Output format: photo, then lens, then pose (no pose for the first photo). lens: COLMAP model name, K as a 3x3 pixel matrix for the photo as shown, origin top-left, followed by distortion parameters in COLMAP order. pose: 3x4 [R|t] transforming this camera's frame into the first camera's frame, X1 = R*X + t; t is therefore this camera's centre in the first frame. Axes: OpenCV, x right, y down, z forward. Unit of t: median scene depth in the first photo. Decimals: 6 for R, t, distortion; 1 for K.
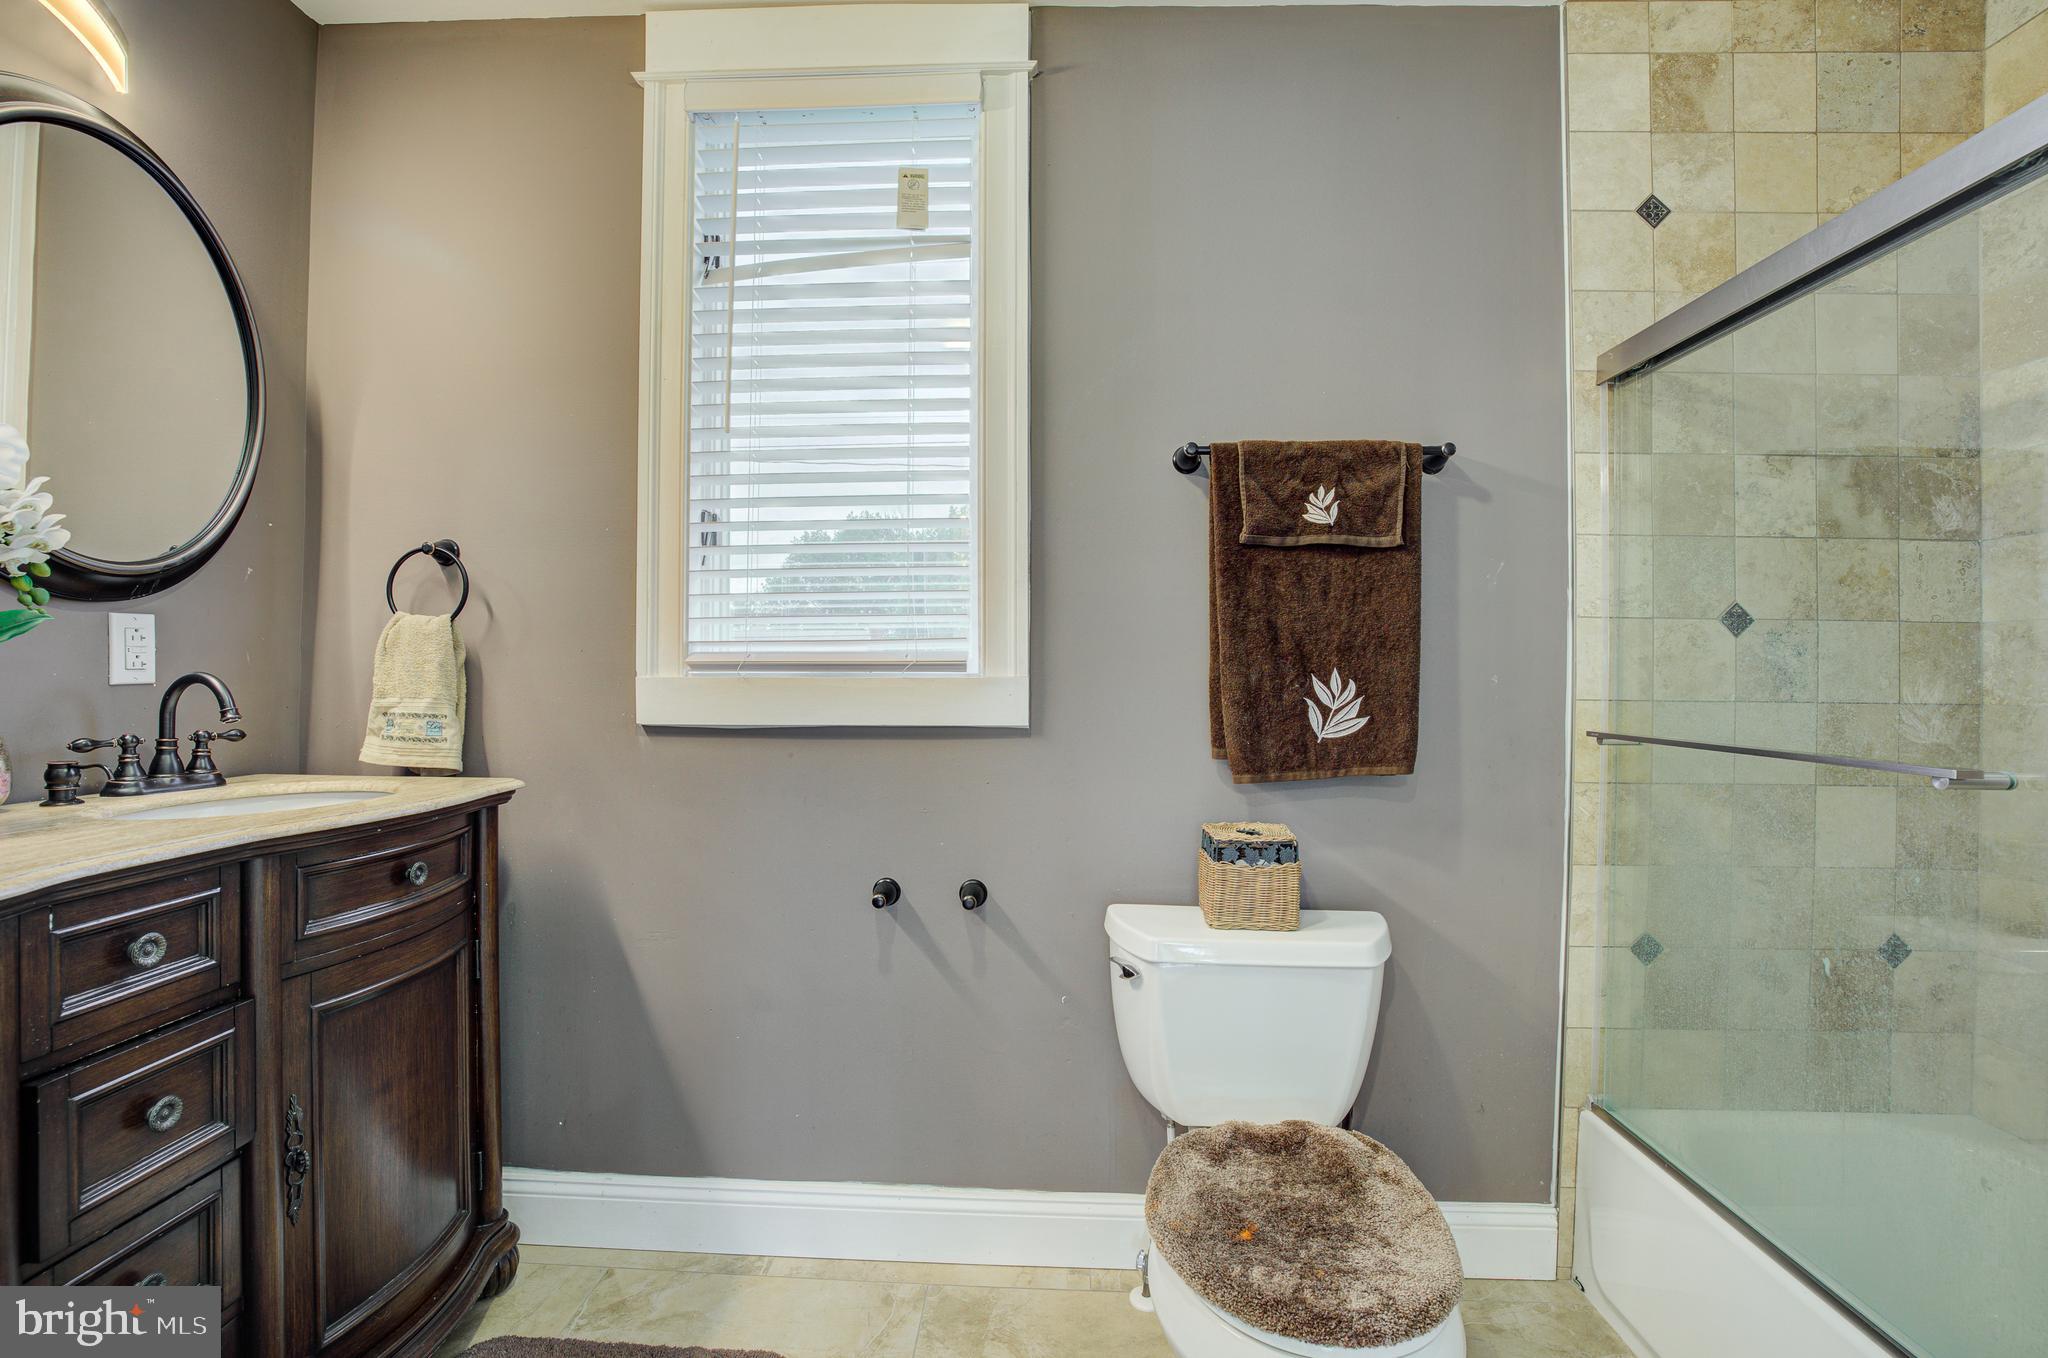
lens RADIAL K [[902.7, 0, 1024.0], [0, 902.7, 679.0], [0, 0, 1]] dist [-0.047403, 0.019552]
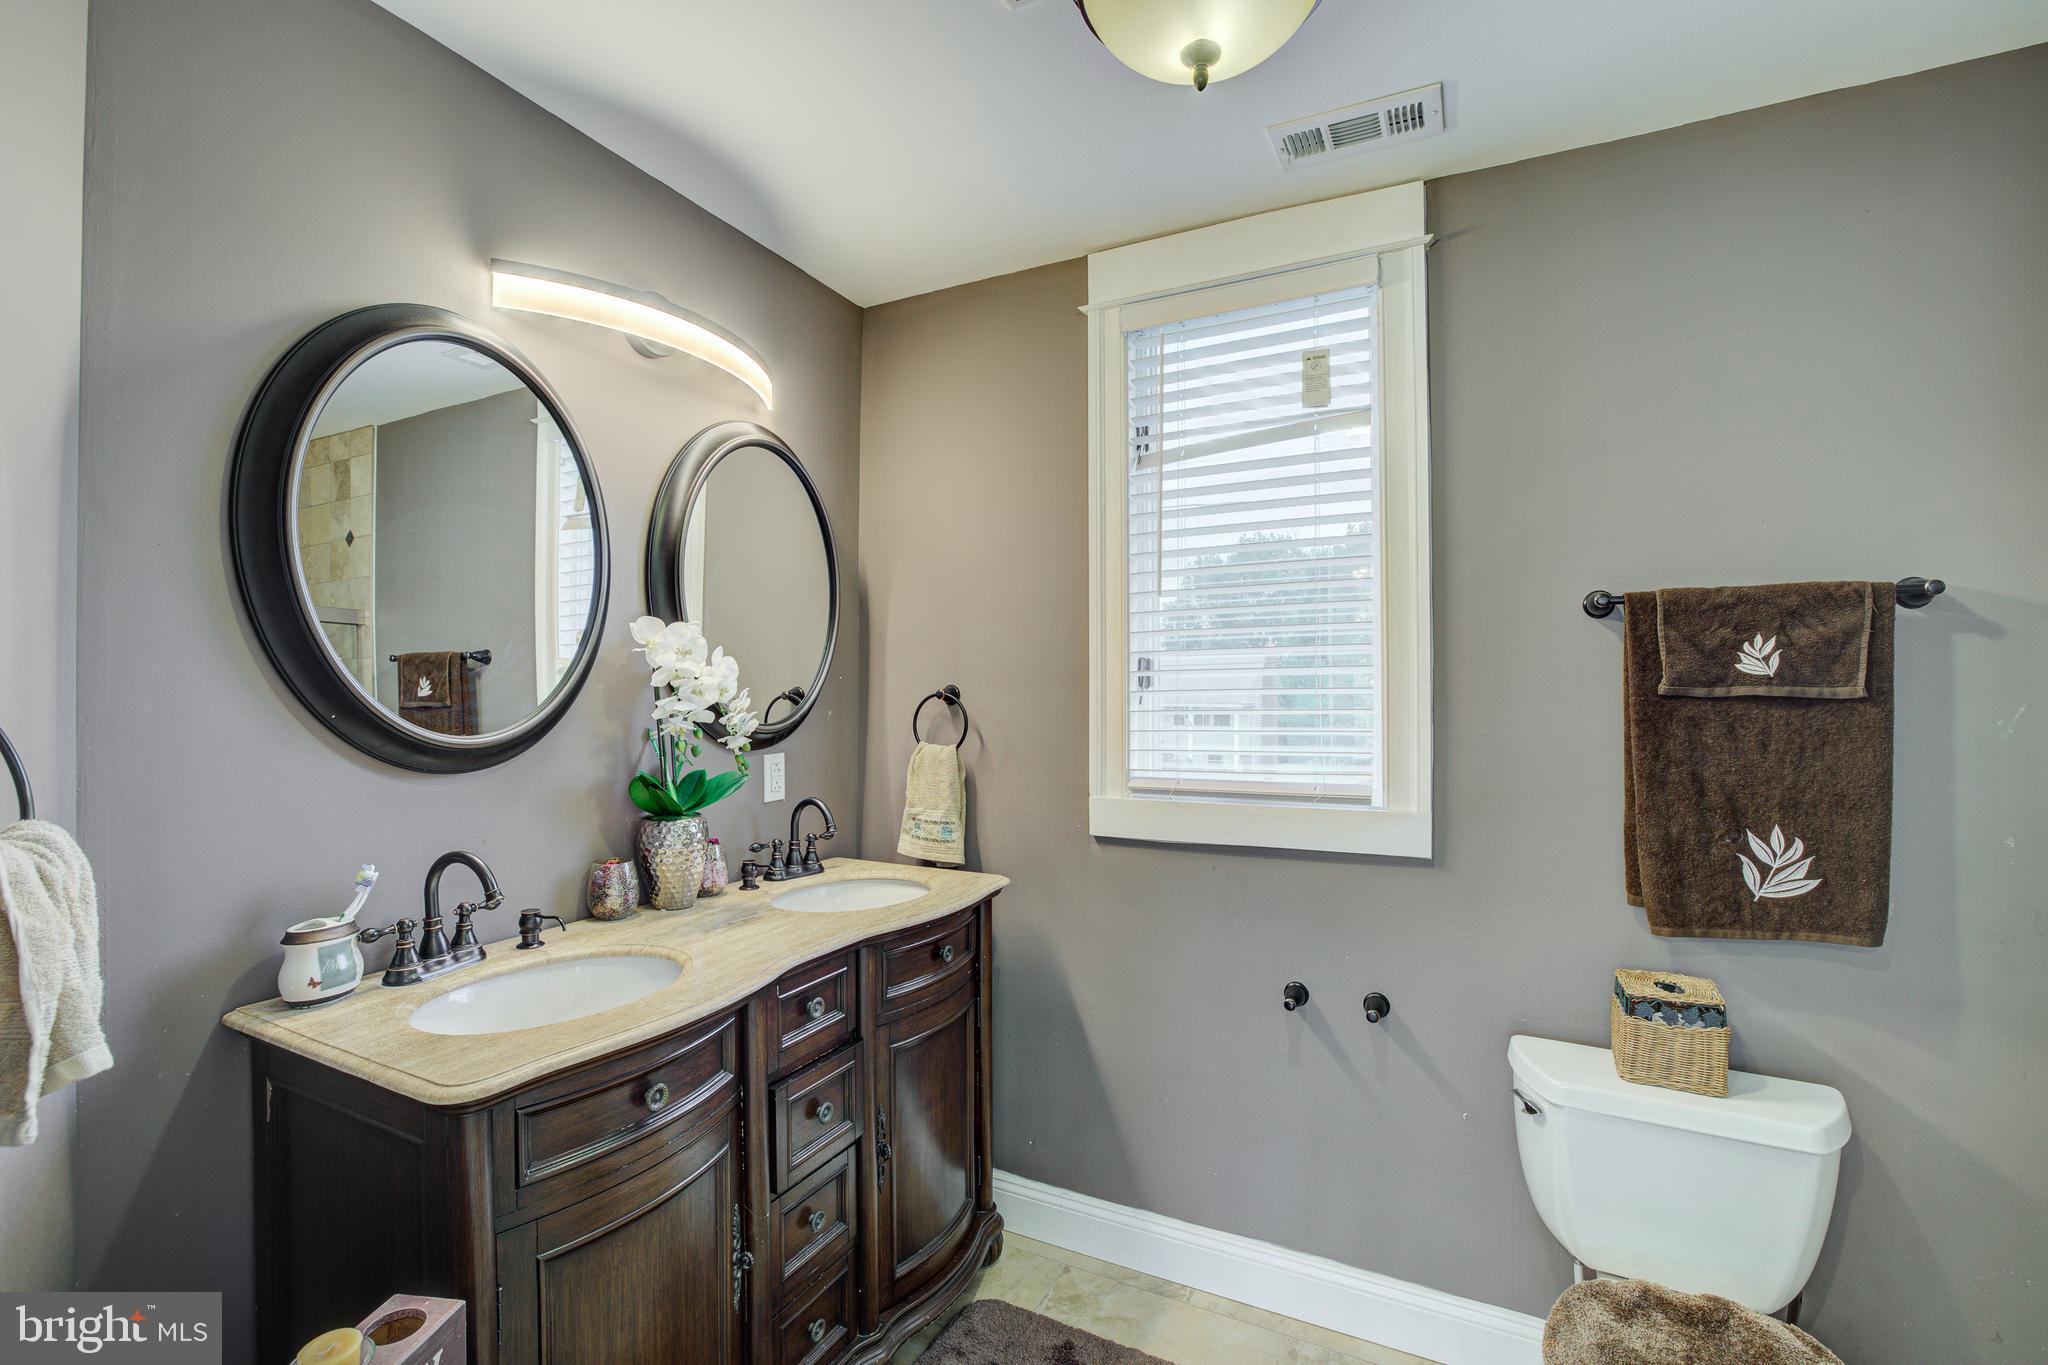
lens RADIAL K [[902.7, 0, 1024.0], [0, 902.7, 682.5], [0, 0, 1]] dist [-0.047403, 0.019552]
pose [[0.909871, -0.005206, -0.414859, 0.006525], [0.002266, 0.999969, -0.007580, -0.158990], [0.414886, 0.005957, 0.909854, -0.189117]]
